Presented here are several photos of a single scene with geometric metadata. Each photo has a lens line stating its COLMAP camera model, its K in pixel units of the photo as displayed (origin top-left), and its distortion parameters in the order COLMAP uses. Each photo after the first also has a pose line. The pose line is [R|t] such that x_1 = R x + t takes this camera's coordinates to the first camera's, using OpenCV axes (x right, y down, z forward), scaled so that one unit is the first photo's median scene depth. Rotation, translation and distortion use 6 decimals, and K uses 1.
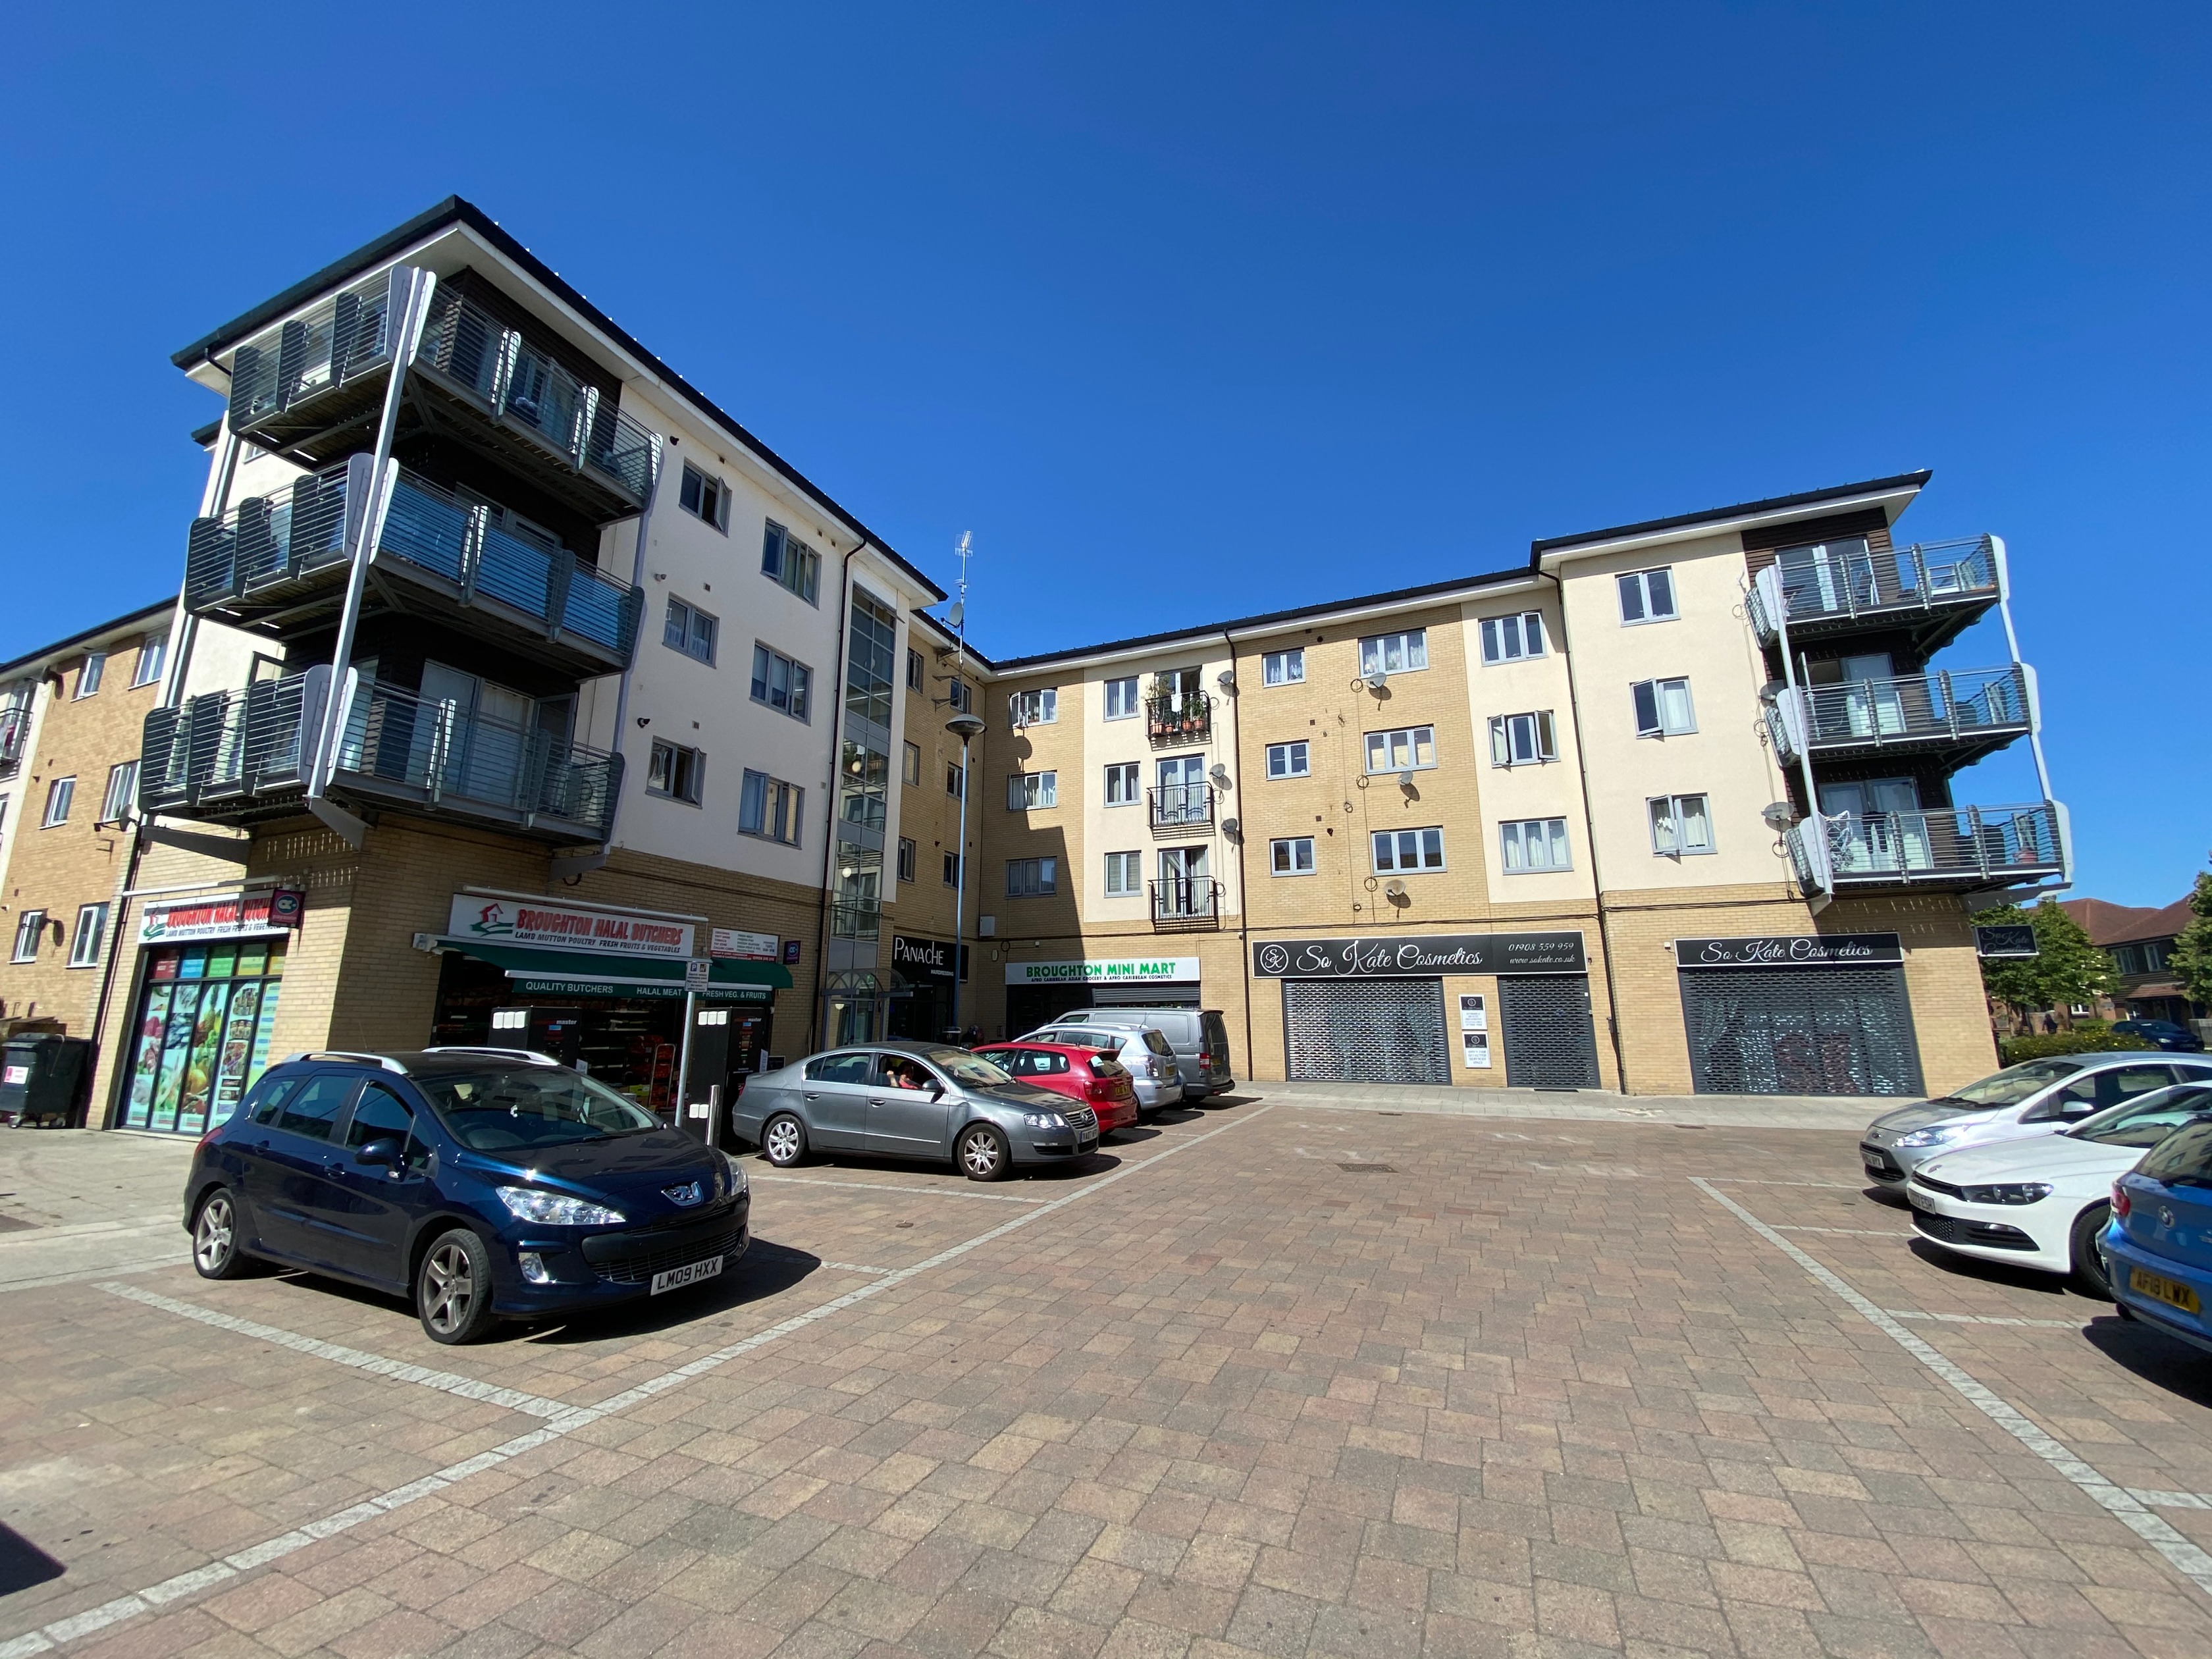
lens RADIAL K [[888.3, 0, 1104.7], [0, 888.3, 825.9], [0, 0, 1]] dist [0.003325, -0.011575]
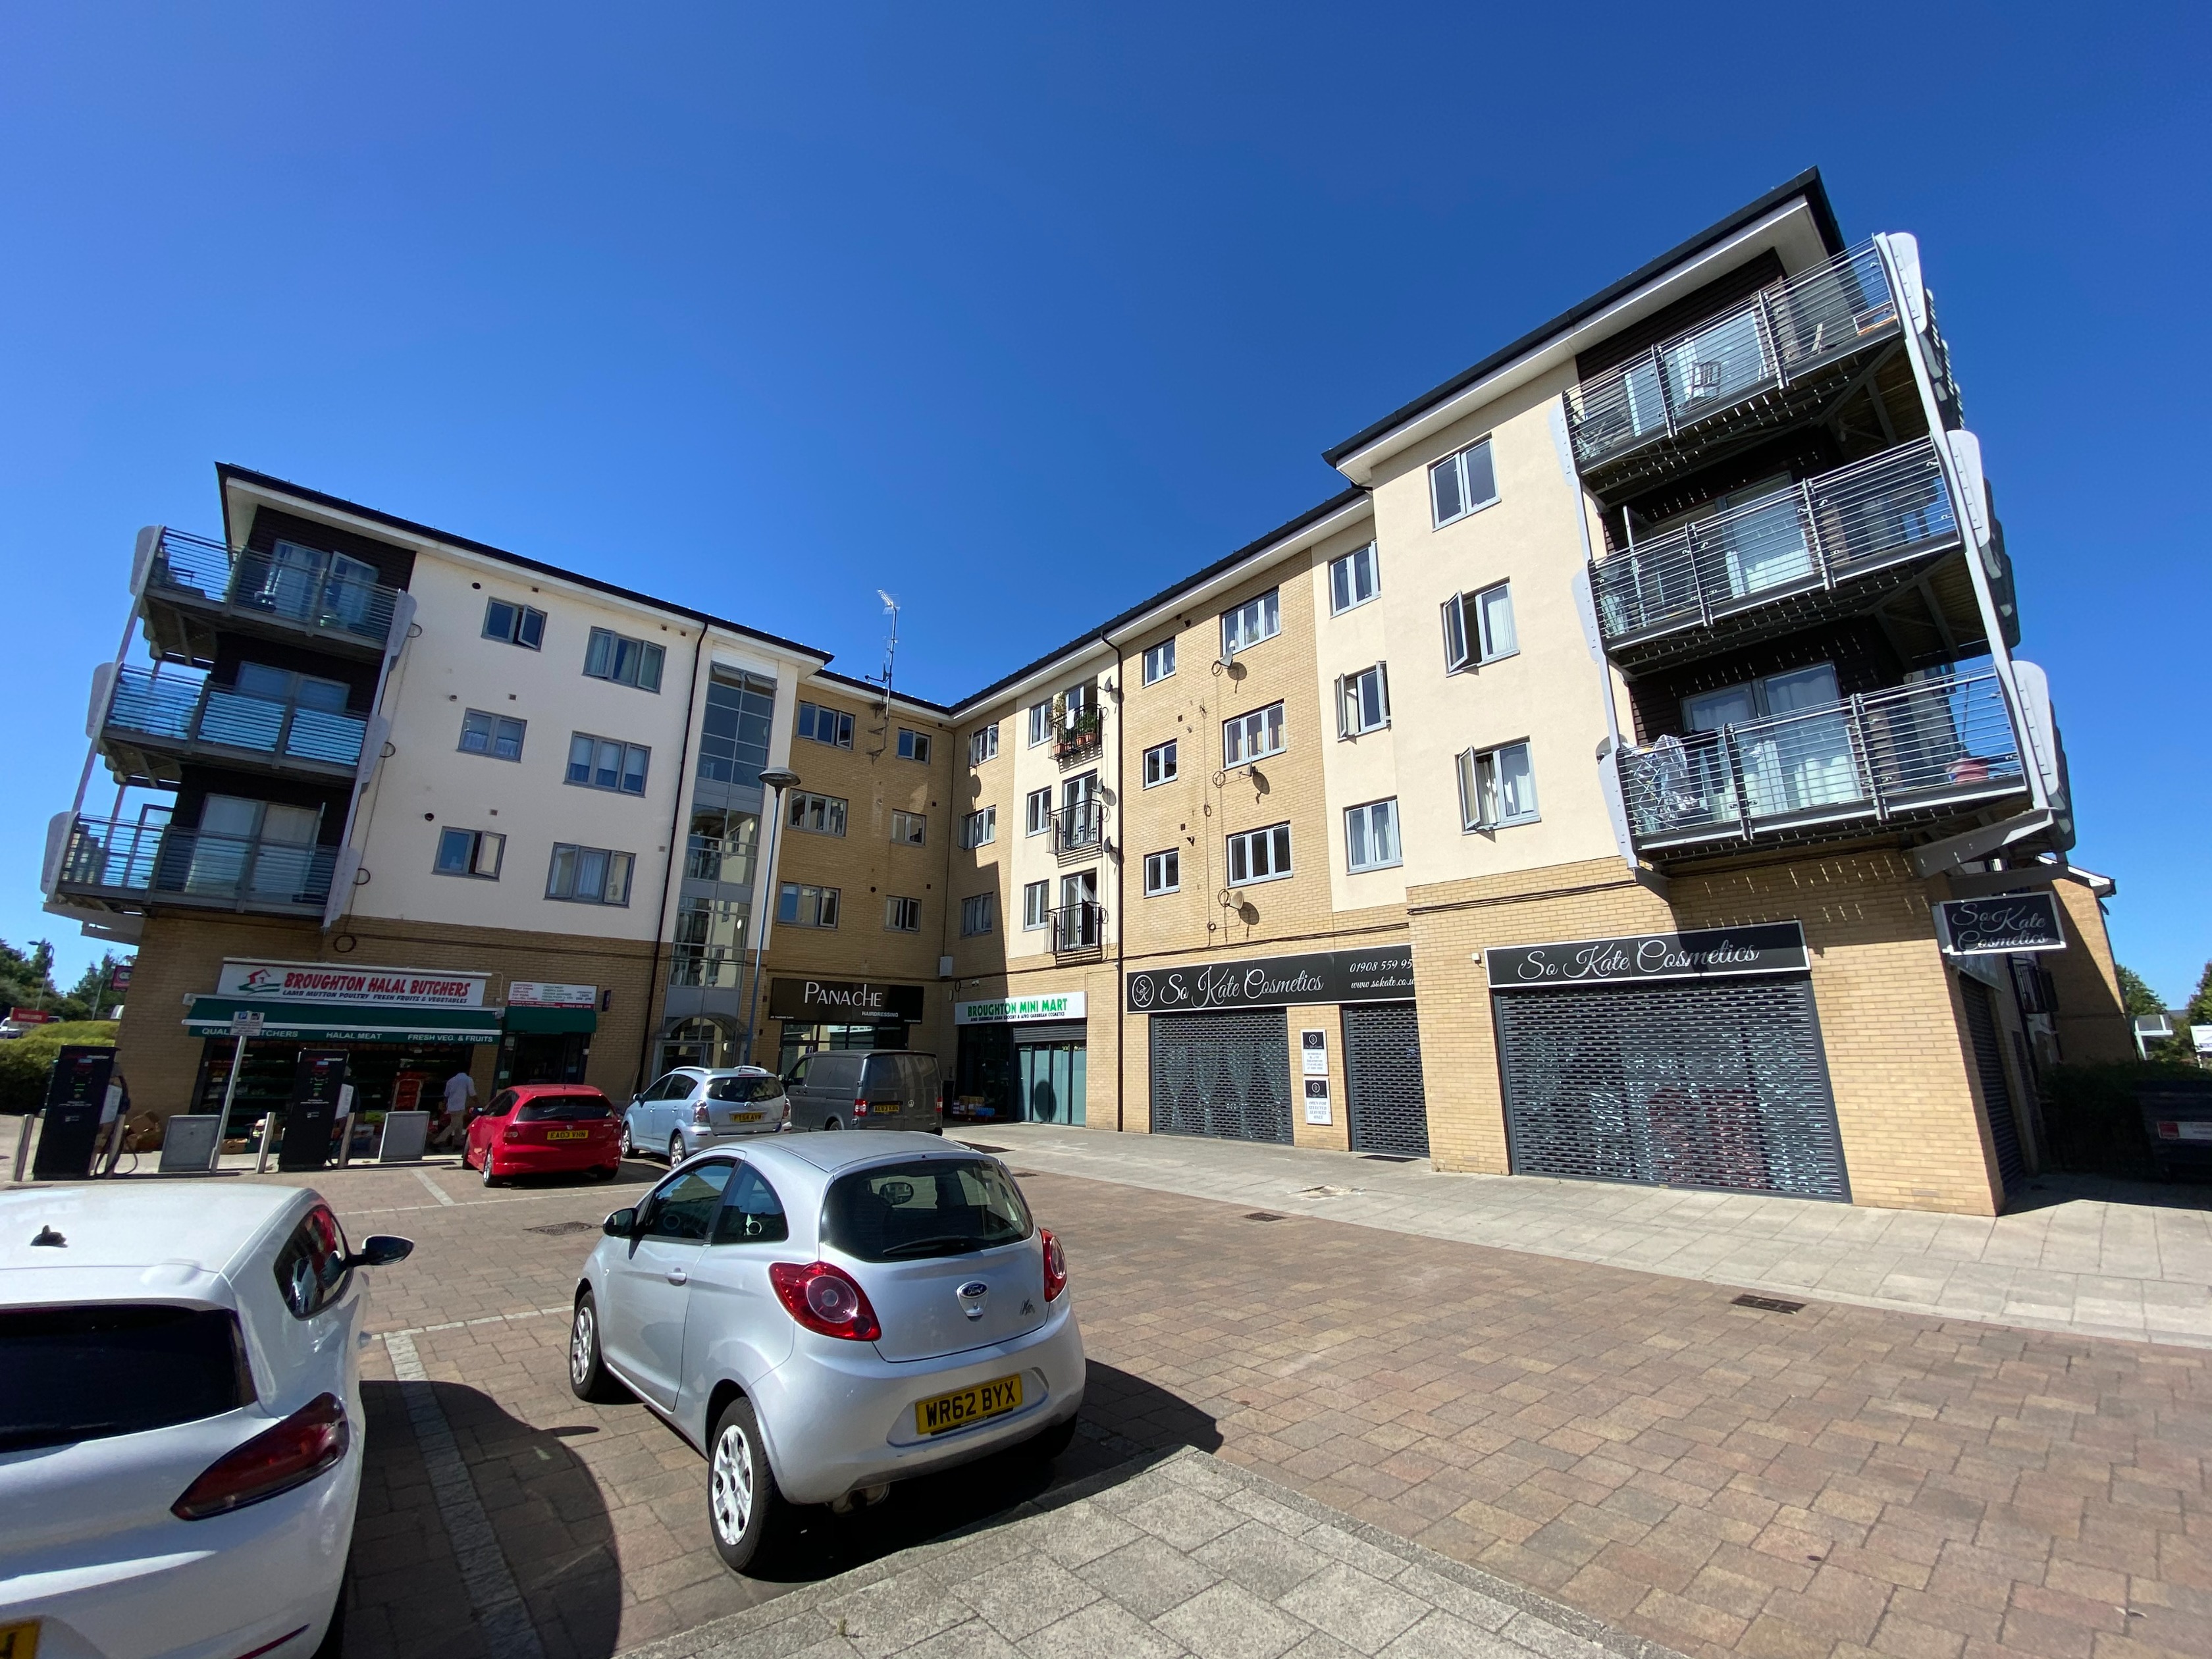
lens RADIAL K [[888.3, 0, 1106.7], [0, 888.3, 821.3], [0, 0, 1]] dist [0.003325, -0.011575]
pose [[0.897810, -0.110931, -0.426183, 0.724536], [0.091133, 0.993606, -0.066643, 0.049247], [0.430851, 0.020993, 0.902179, 0.245047]]
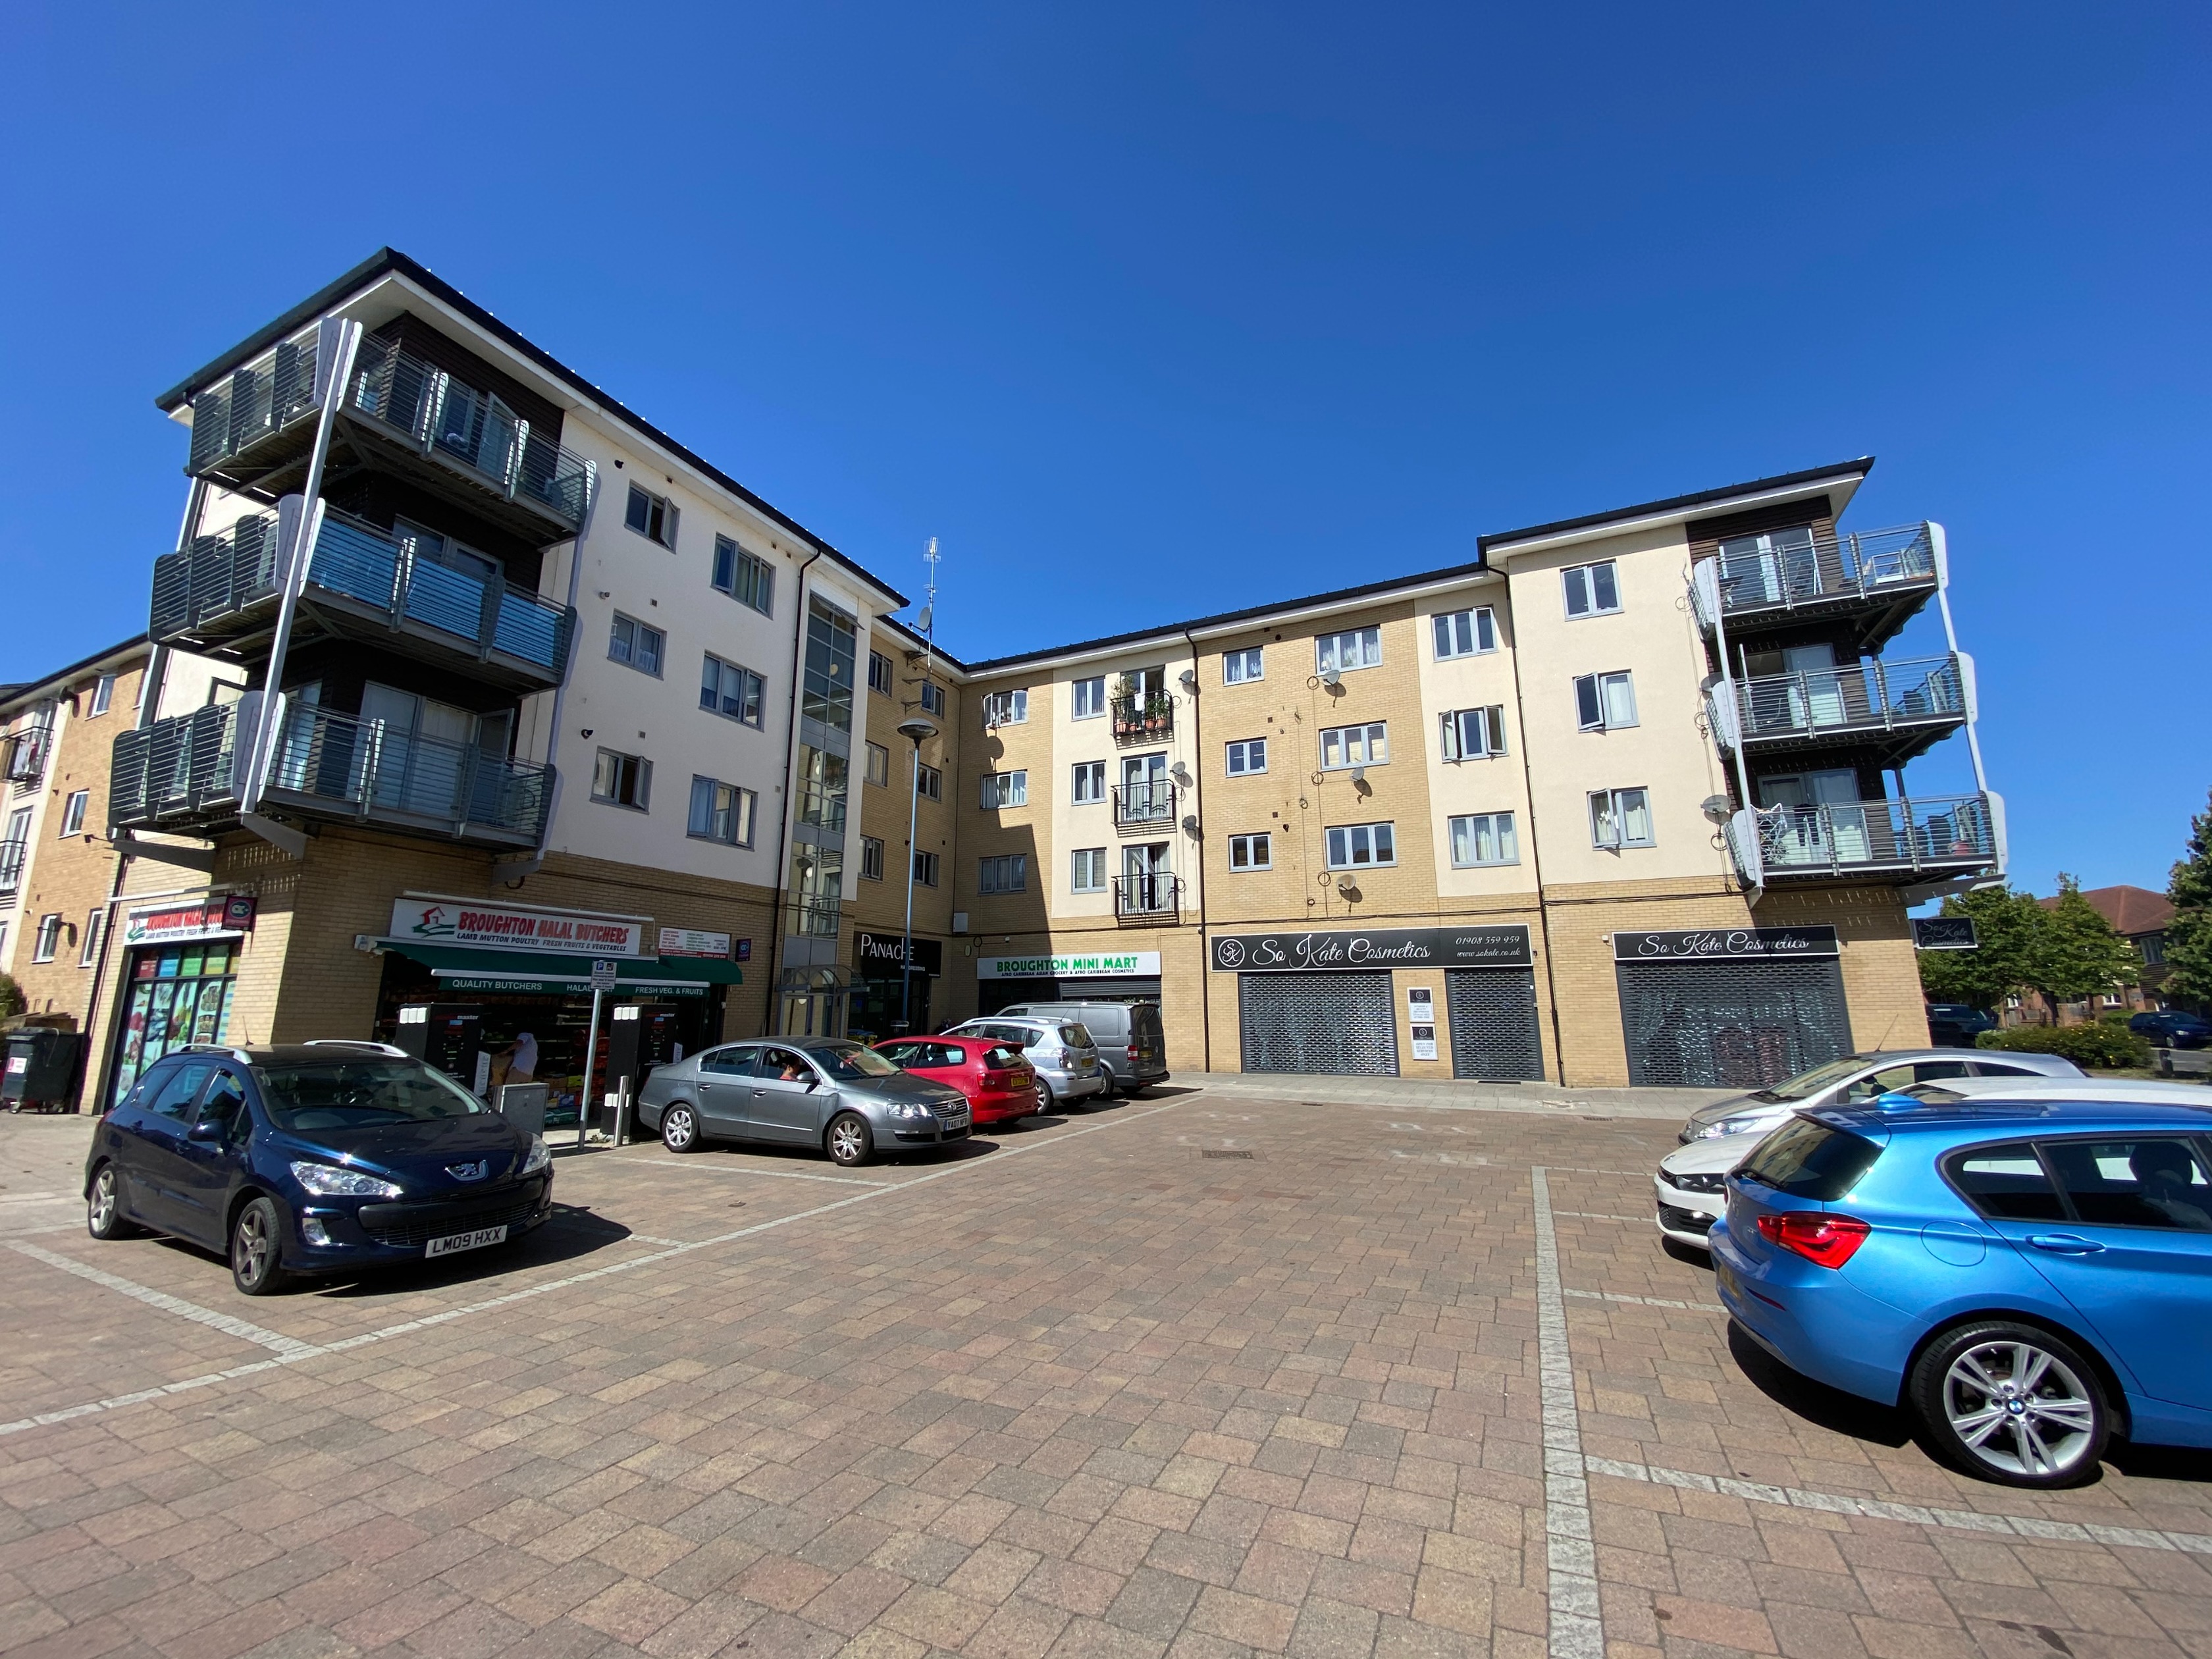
lens RADIAL K [[888.3, 0, 1105.2], [0, 888.3, 825.4], [0, 0, 1]] dist [0.003325, -0.011575]
pose [[0.999126, -0.010025, -0.040573, 0.117170], [0.010341, 0.999918, 0.007594, -0.007603], [0.040493, -0.008007, 0.999148, -0.027391]]
